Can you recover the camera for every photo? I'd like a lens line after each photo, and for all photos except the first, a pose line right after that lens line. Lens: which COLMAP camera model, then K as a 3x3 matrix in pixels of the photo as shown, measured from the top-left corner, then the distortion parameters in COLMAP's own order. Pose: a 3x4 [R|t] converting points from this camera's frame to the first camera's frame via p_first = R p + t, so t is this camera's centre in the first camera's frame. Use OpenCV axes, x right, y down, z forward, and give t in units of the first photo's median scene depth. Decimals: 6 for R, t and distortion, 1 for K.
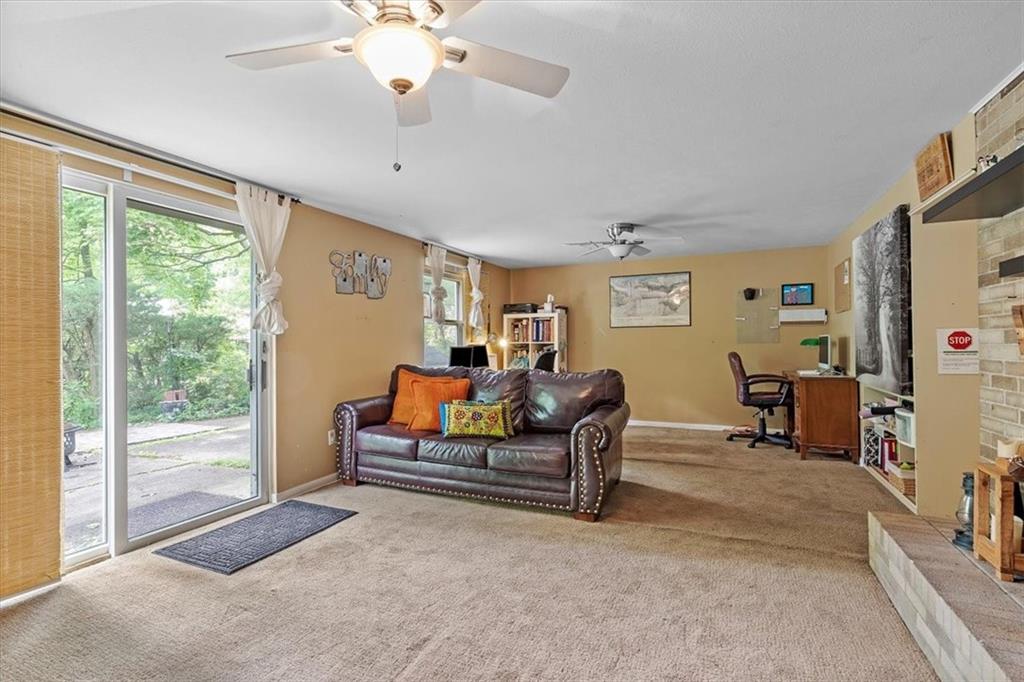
lens RADIAL K [[470.6, 0, 512.5], [0, 470.6, 351.9], [0, 0, 1]] dist [-0.002789, 0.000079]
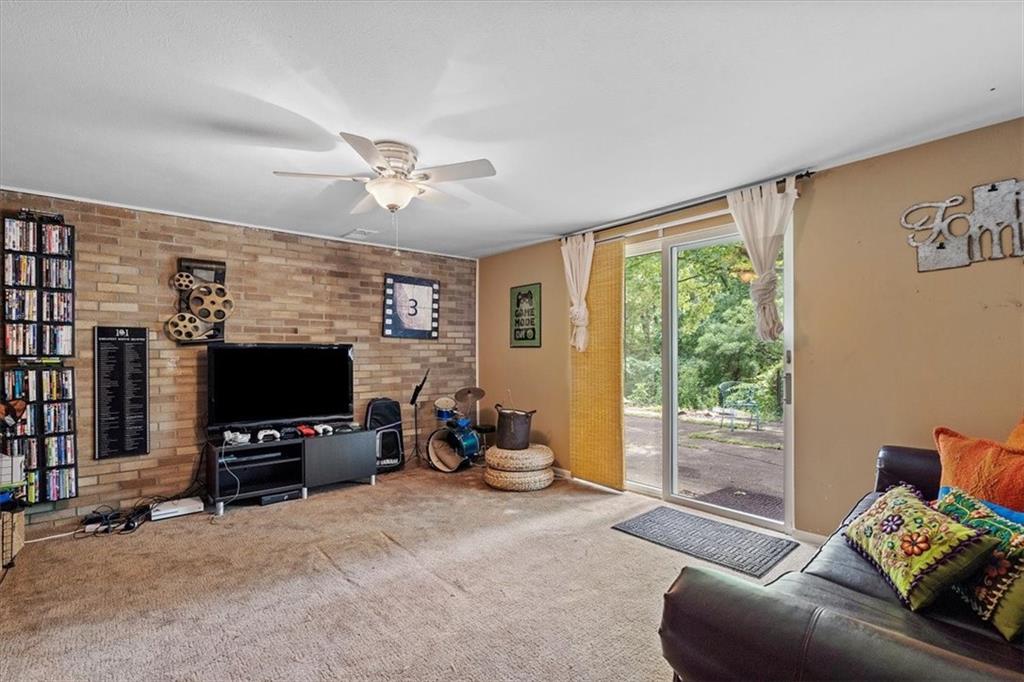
lens RADIAL K [[470.6, 0, 512.5], [0, 470.6, 351.9], [0, 0, 1]] dist [-0.002789, 0.000079]
pose [[-0.431726, 0.003612, -0.901997, 0.542111], [-0.015377, 0.999817, 0.011364, -0.022075], [0.901874, 0.018776, -0.431592, 1.010776]]
